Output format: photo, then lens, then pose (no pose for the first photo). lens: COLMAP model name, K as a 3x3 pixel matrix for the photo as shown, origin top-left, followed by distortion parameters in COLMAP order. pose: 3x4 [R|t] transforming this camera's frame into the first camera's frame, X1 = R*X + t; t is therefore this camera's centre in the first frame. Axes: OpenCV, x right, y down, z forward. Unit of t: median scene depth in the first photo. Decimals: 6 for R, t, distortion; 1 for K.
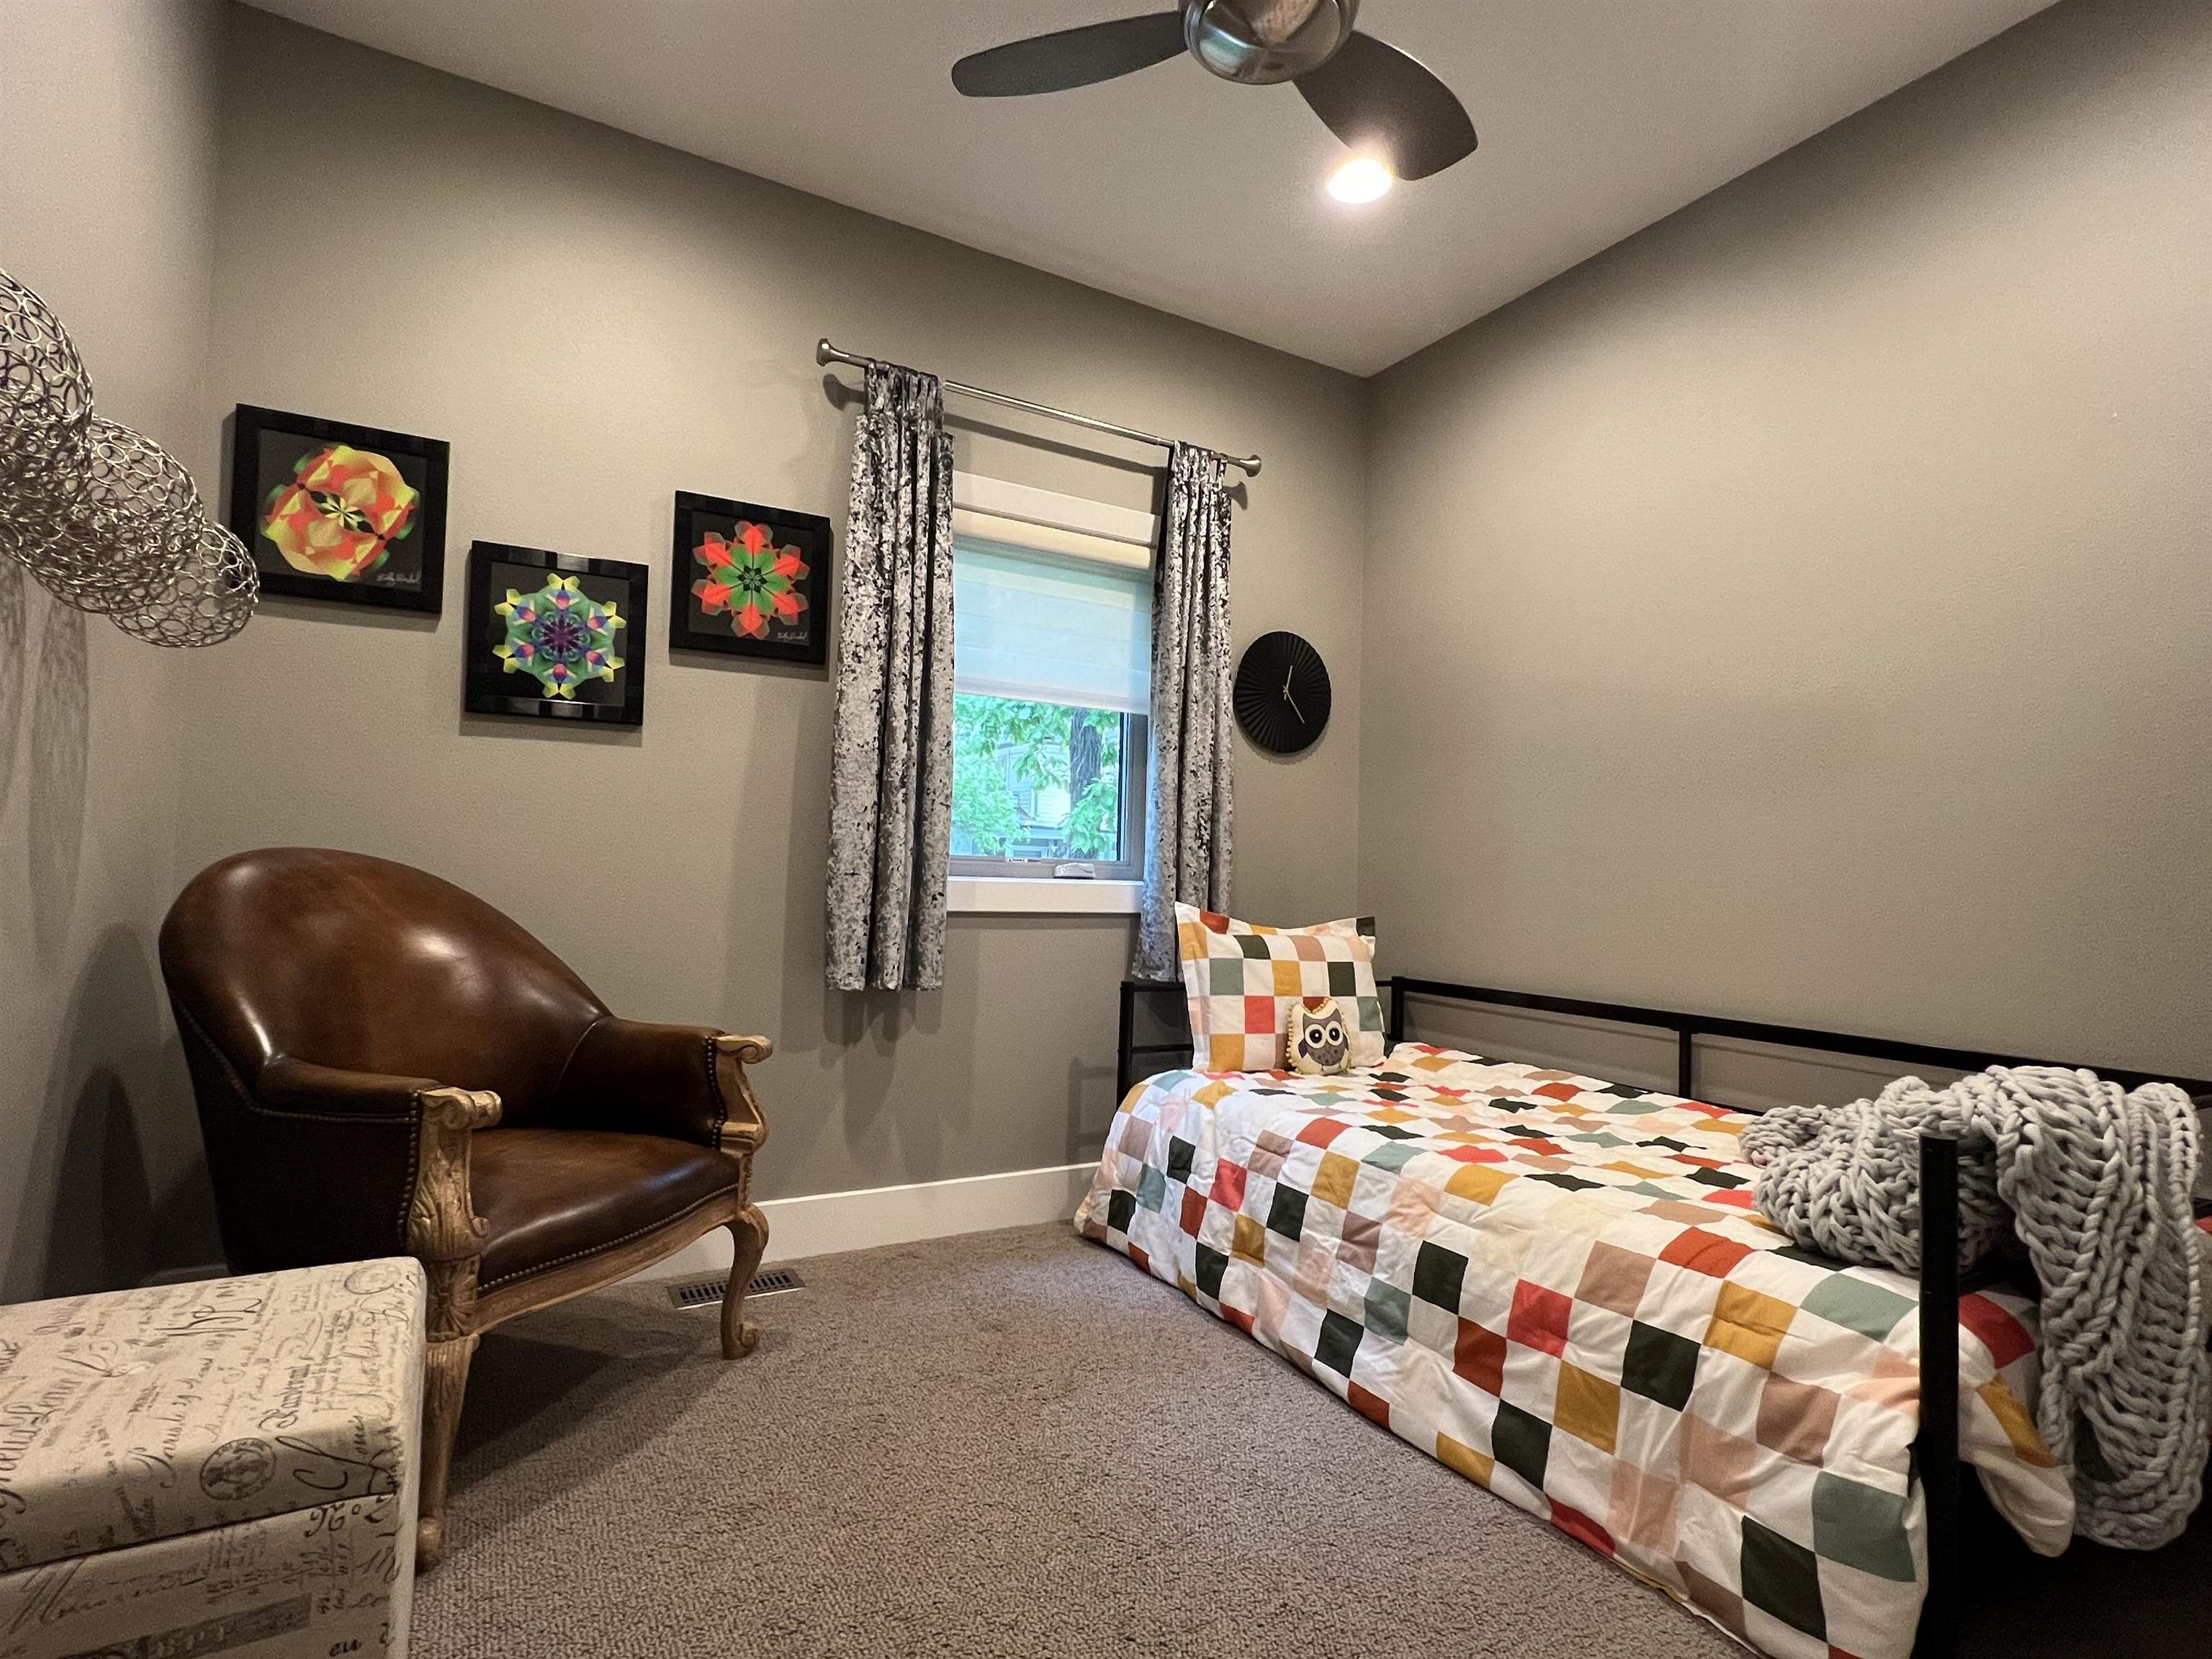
lens RADIAL K [[1100.8, 0, 1106.0], [0, 1100.8, 829.5], [0, 0, 1]] dist [0.001585, 0.000607]
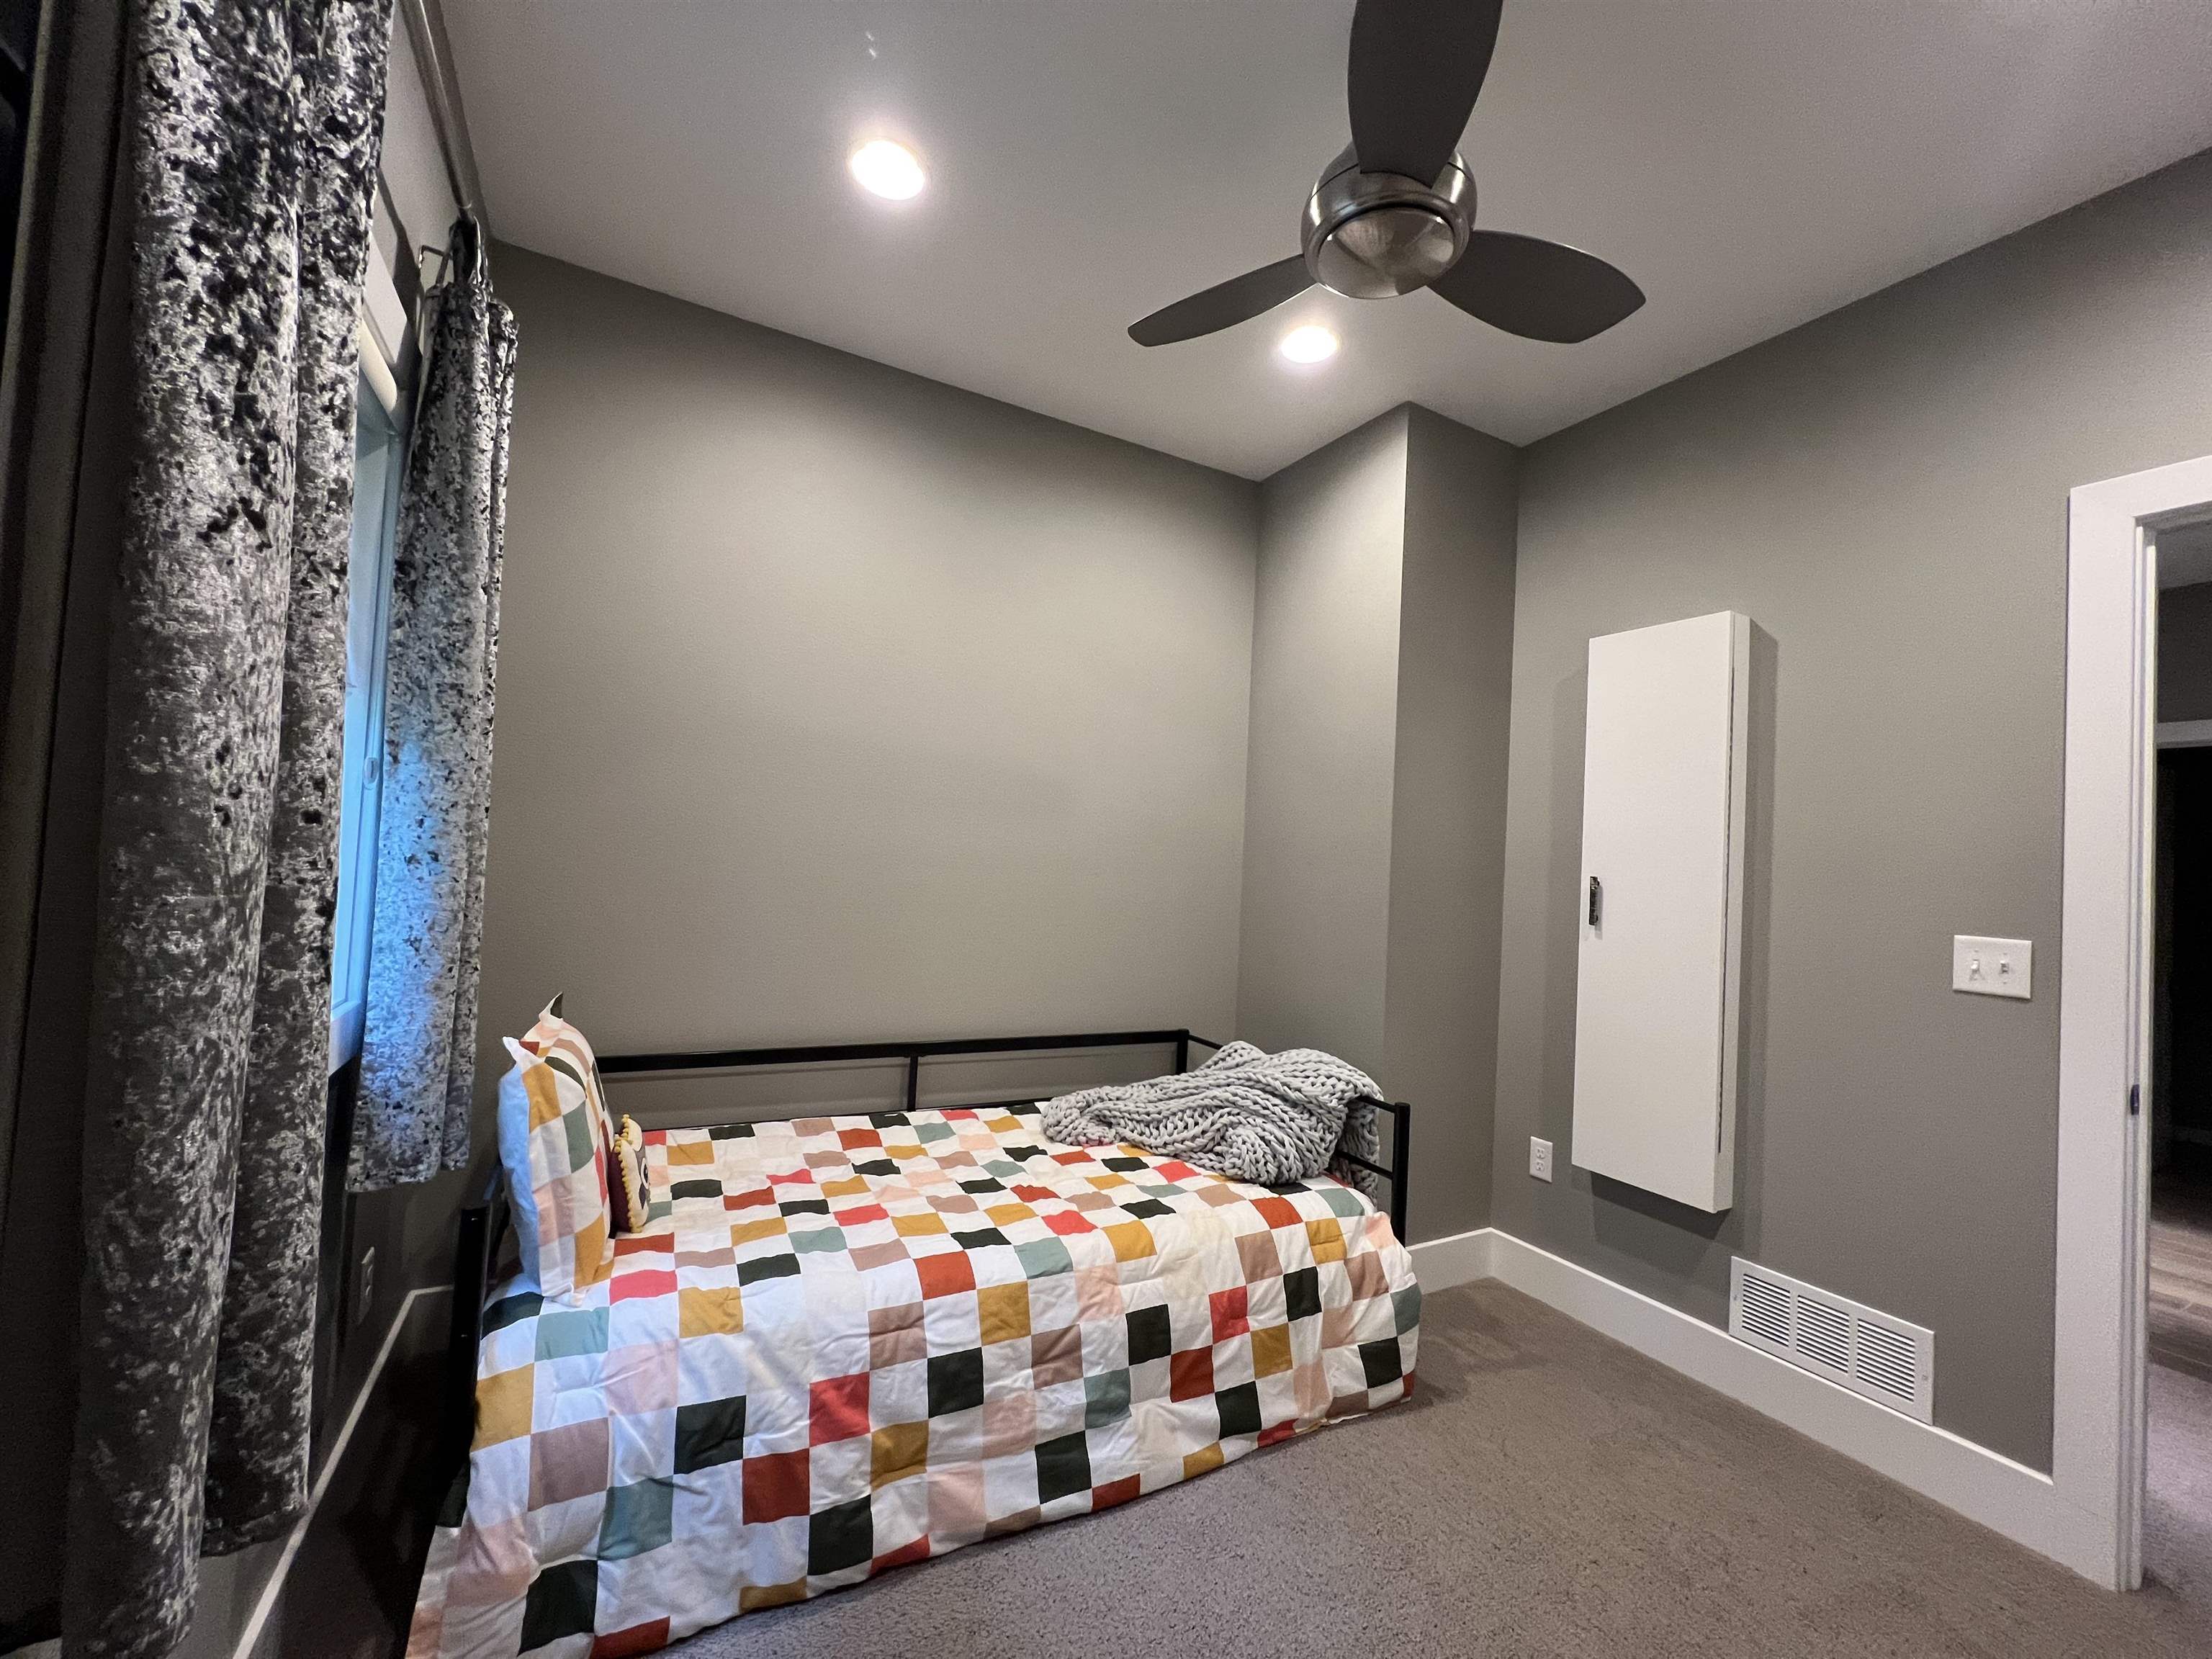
lens RADIAL K [[876.1, 0, 1106.0], [0, 876.1, 829.5], [0, 0, 1]] dist [-0.000050, 0.000141]
pose [[0.025614, 0.011484, 0.999606, -0.591887], [-0.098869, 0.995061, -0.008899, -0.108924], [-0.994771, -0.098602, 0.026623, 0.994208]]
